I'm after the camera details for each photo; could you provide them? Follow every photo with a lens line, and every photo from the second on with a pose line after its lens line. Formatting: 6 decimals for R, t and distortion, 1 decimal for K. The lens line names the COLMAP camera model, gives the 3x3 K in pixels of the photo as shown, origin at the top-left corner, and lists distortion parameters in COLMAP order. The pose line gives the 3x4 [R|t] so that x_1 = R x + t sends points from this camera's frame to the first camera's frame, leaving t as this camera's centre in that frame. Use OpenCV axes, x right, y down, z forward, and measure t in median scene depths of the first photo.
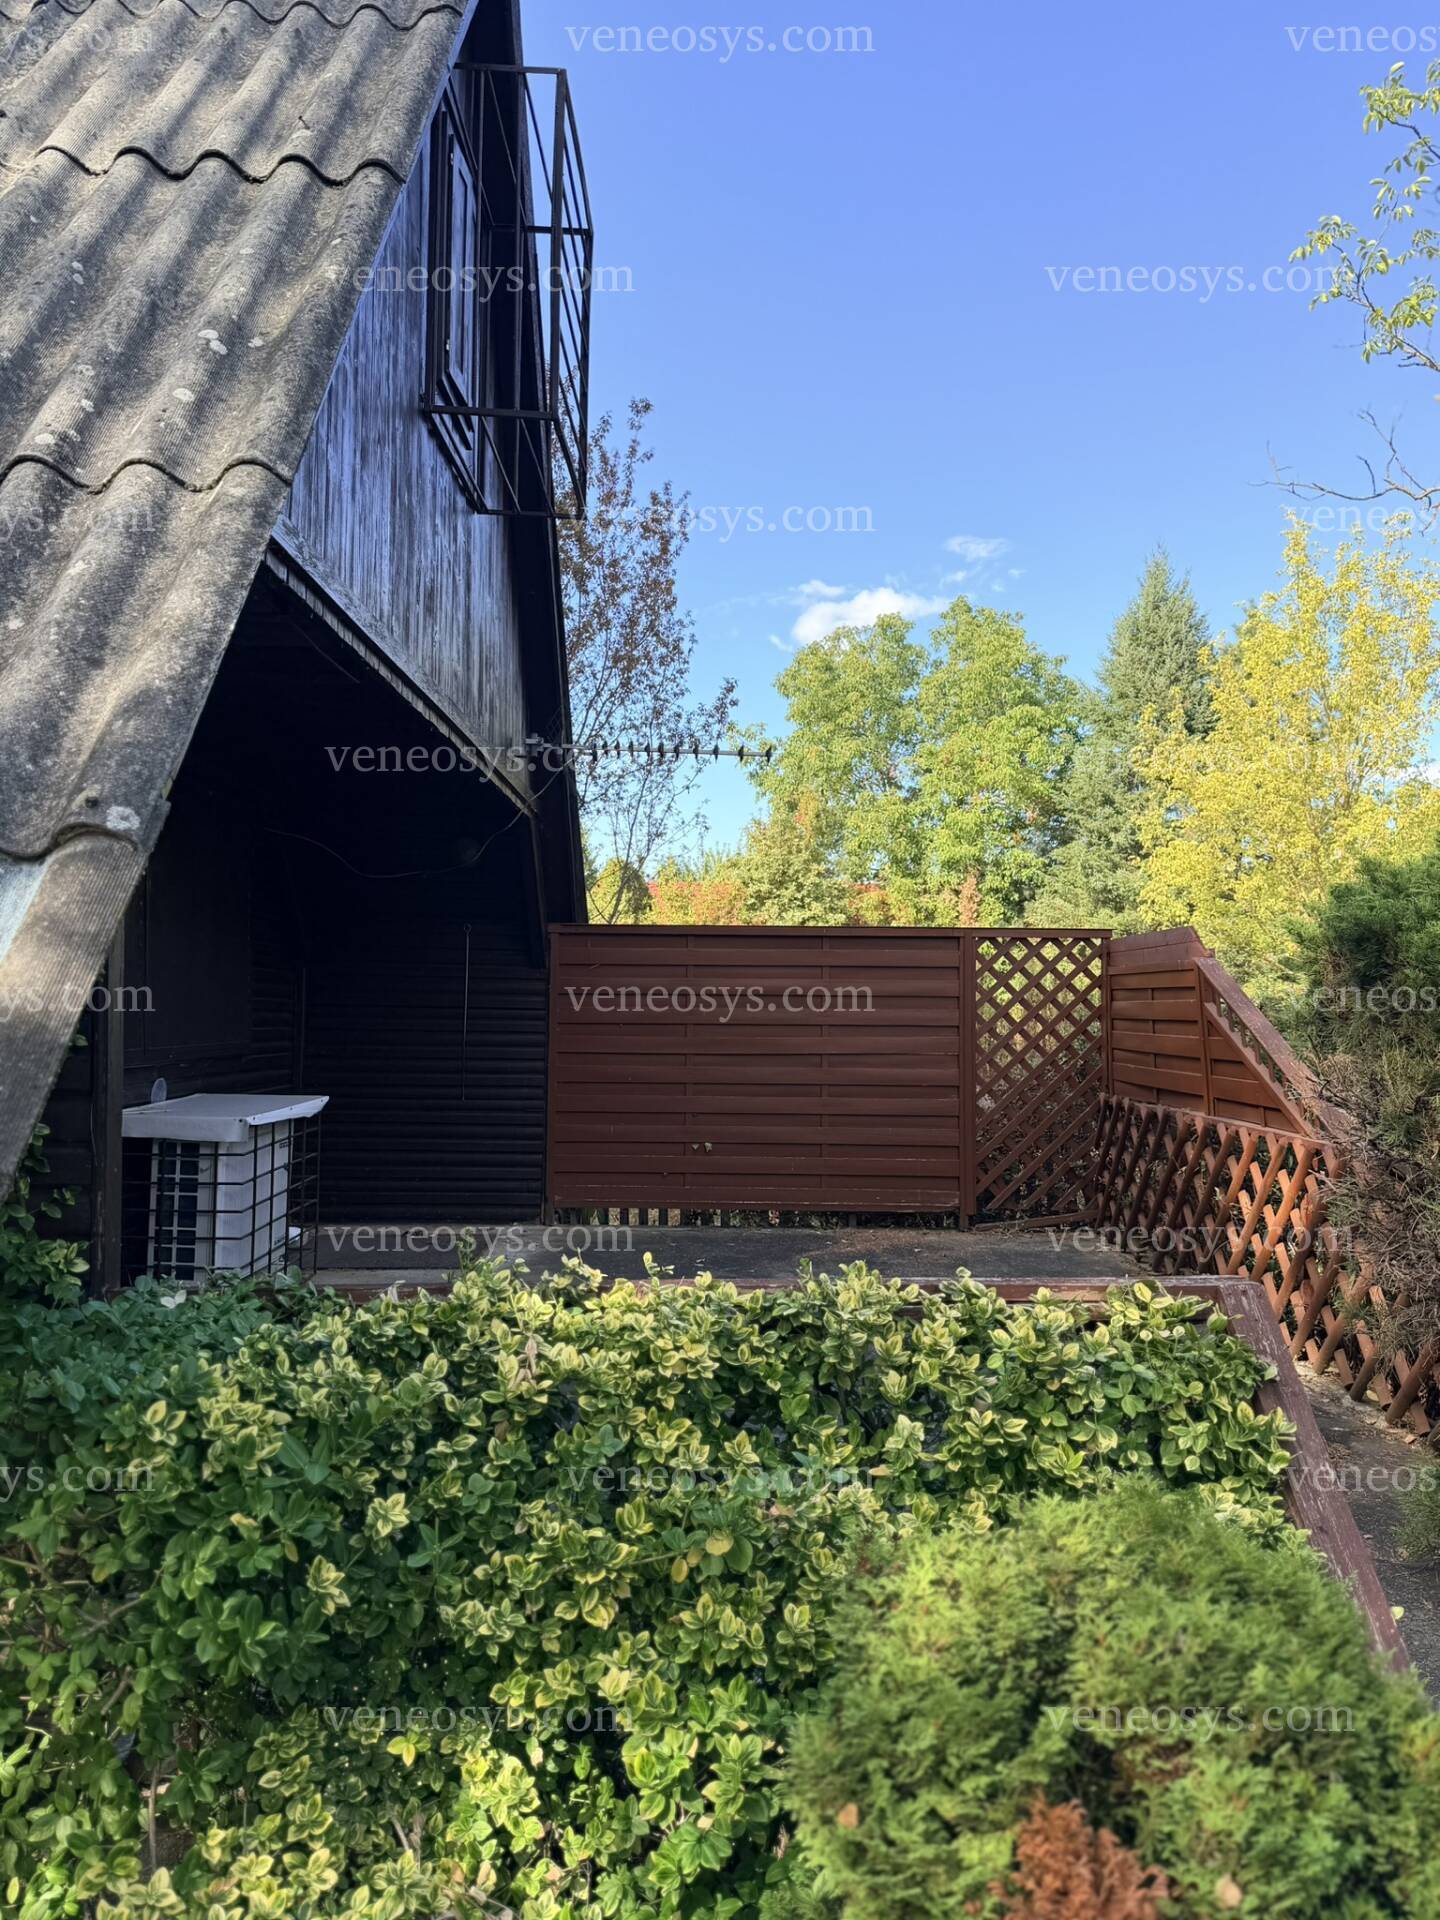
lens RADIAL K [[1340.5, 0, 780.2], [0, 1340.5, 959.6], [0, 0, 1]] dist [0.117308, -0.172681]
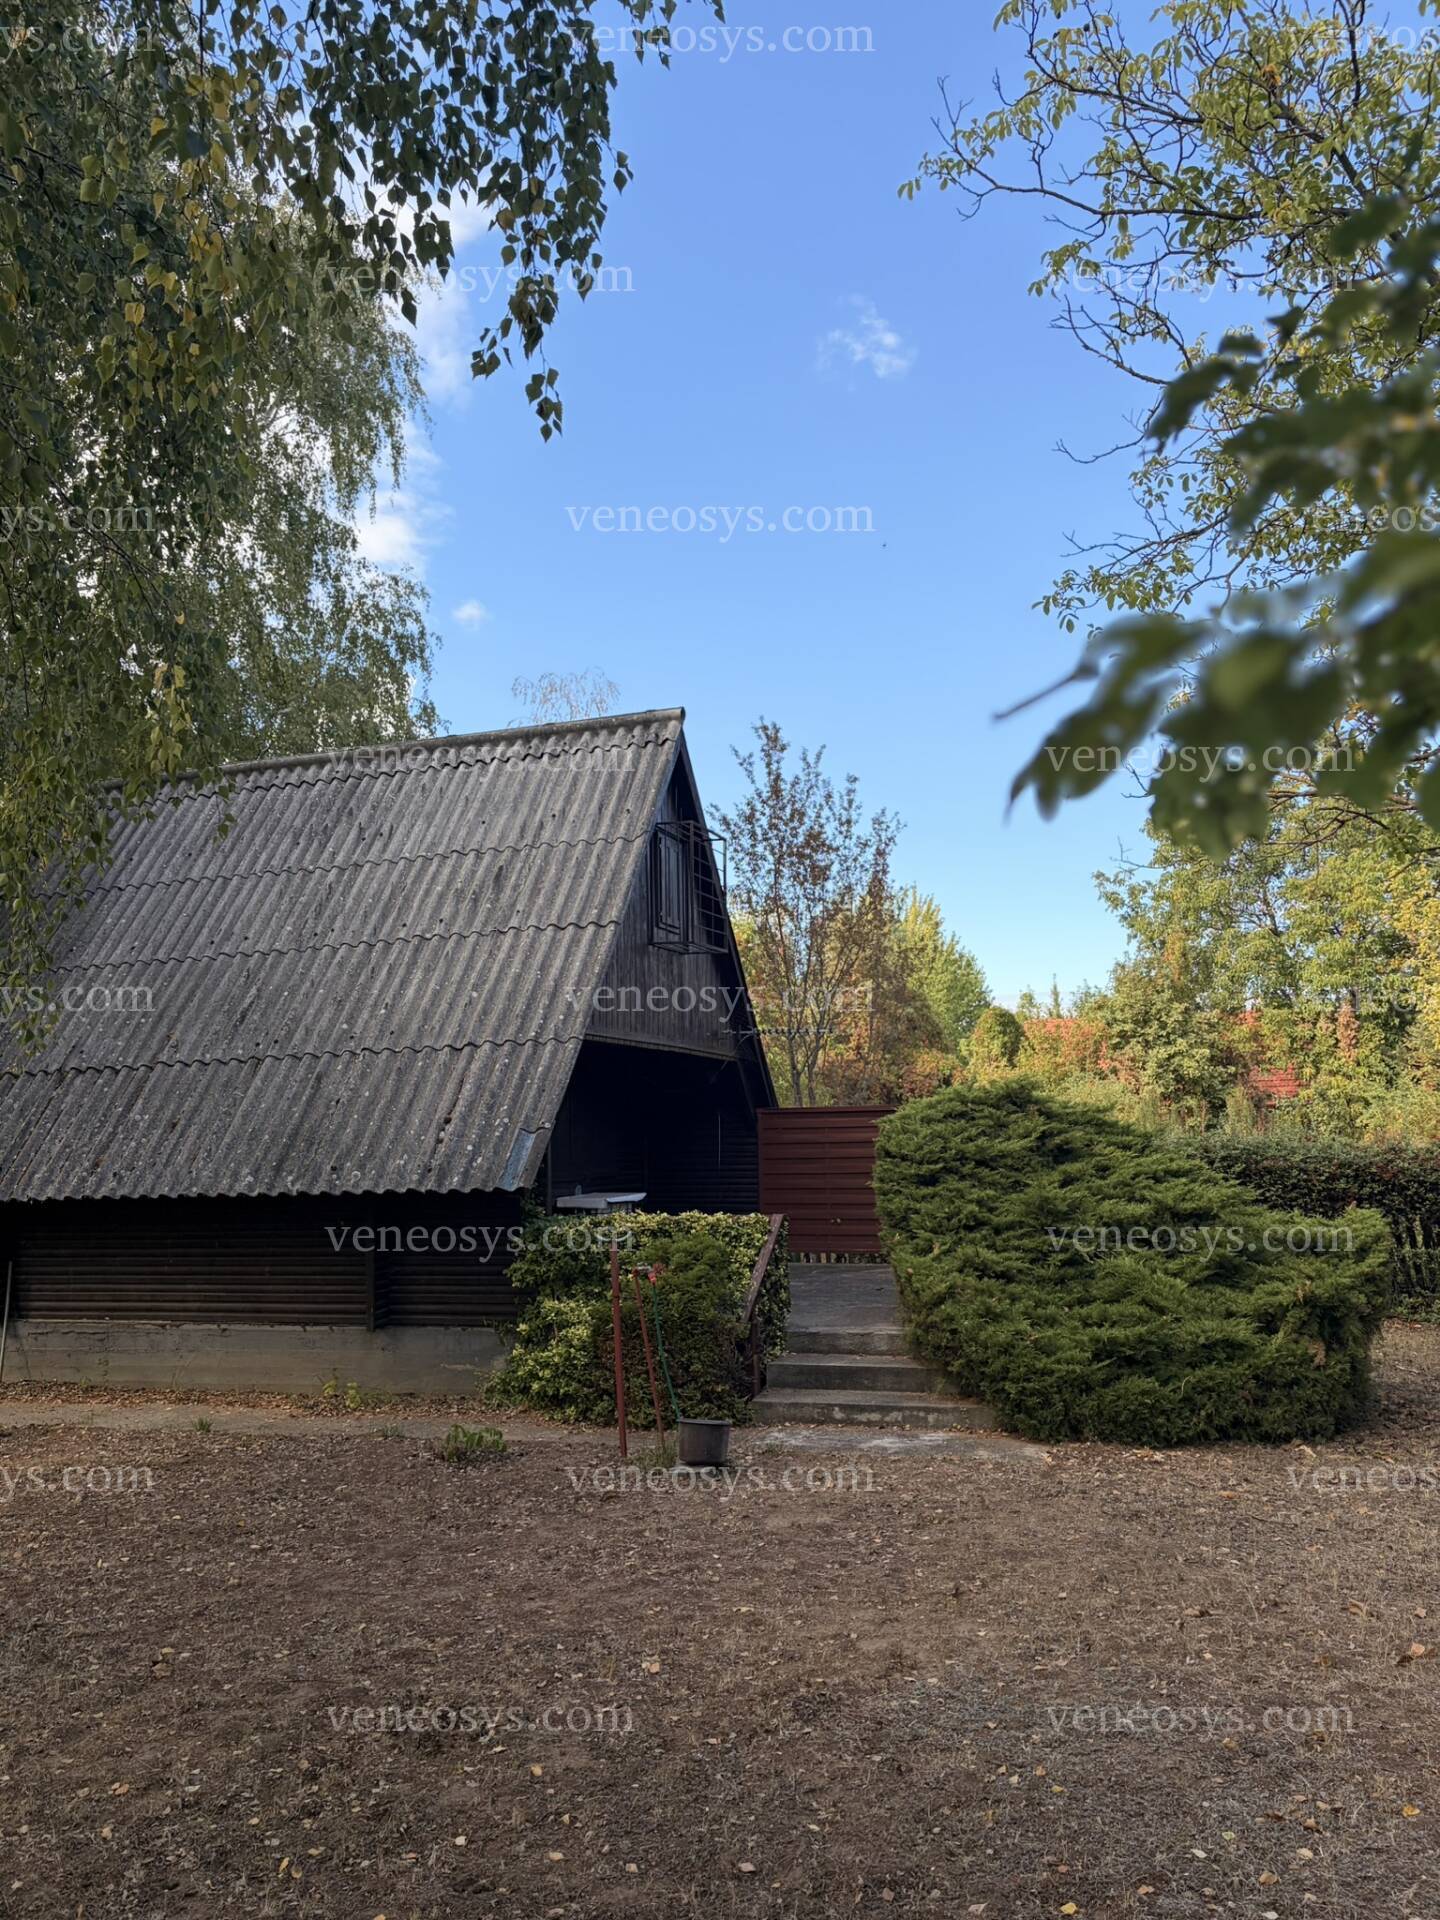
lens RADIAL K [[1443.2, 0, 710.2], [0, 1443.2, 971.4], [0, 0, 1]] dist [0.056545, -0.064704]
pose [[0.927134, -0.071589, -0.367827, 0.360711], [0.041152, 0.995096, -0.089944, -0.026350], [0.372463, 0.068254, 0.925534, -0.655476]]
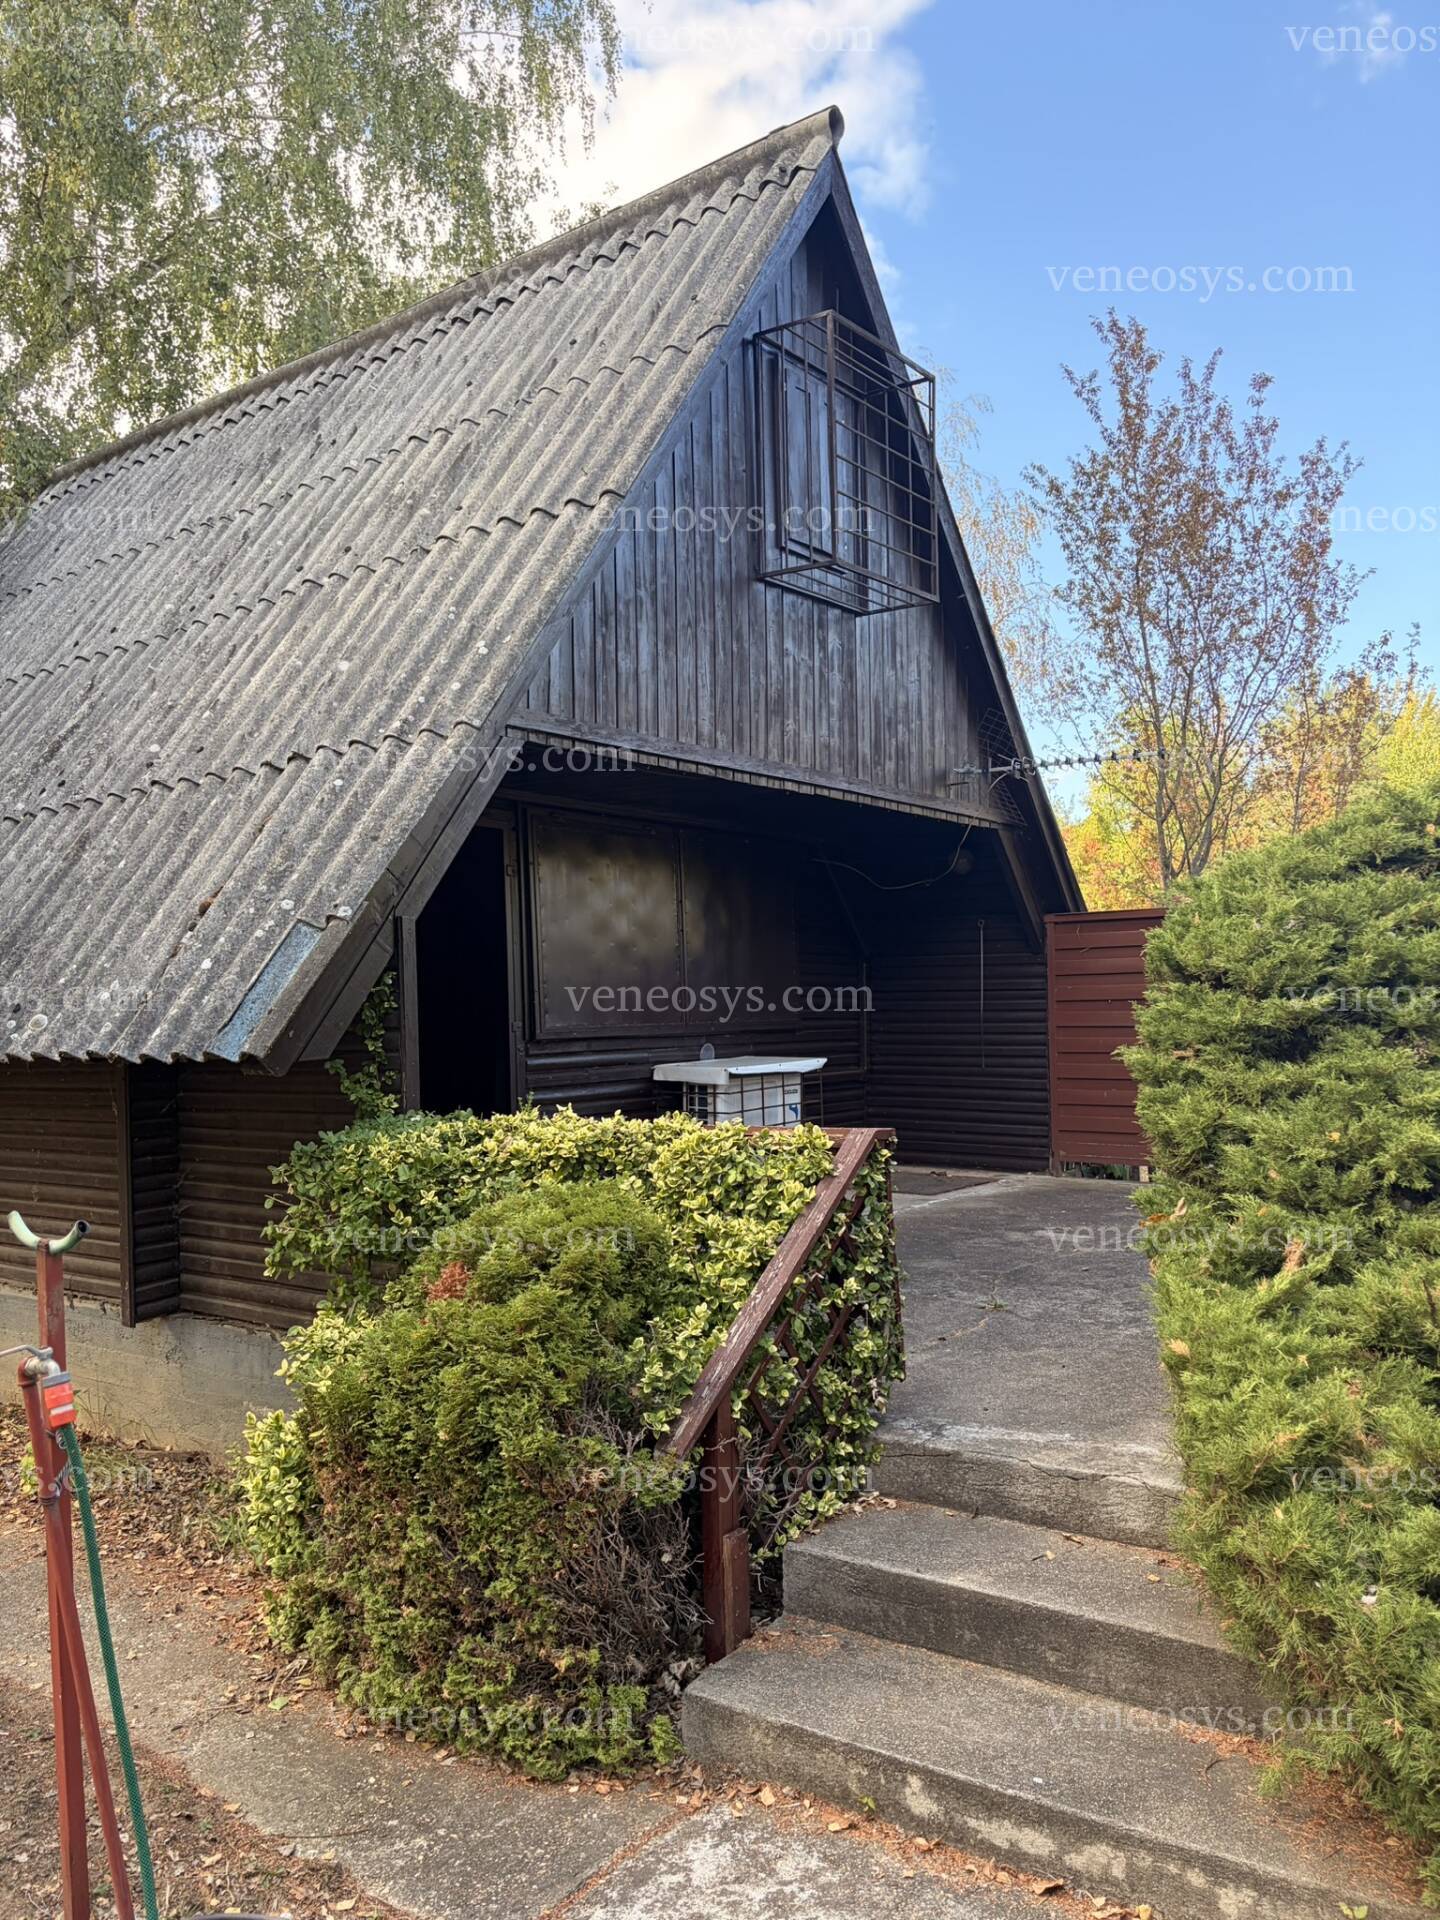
lens RADIAL K [[1443.2, 0, 710.2], [0, 1443.2, 971.4], [0, 0, 1]] dist [0.056545, -0.064704]
pose [[0.767760, -0.040189, -0.639476, 0.251668], [0.049601, 0.998764, -0.003217, 0.006745], [0.638815, -0.029248, 0.768804, -0.087039]]
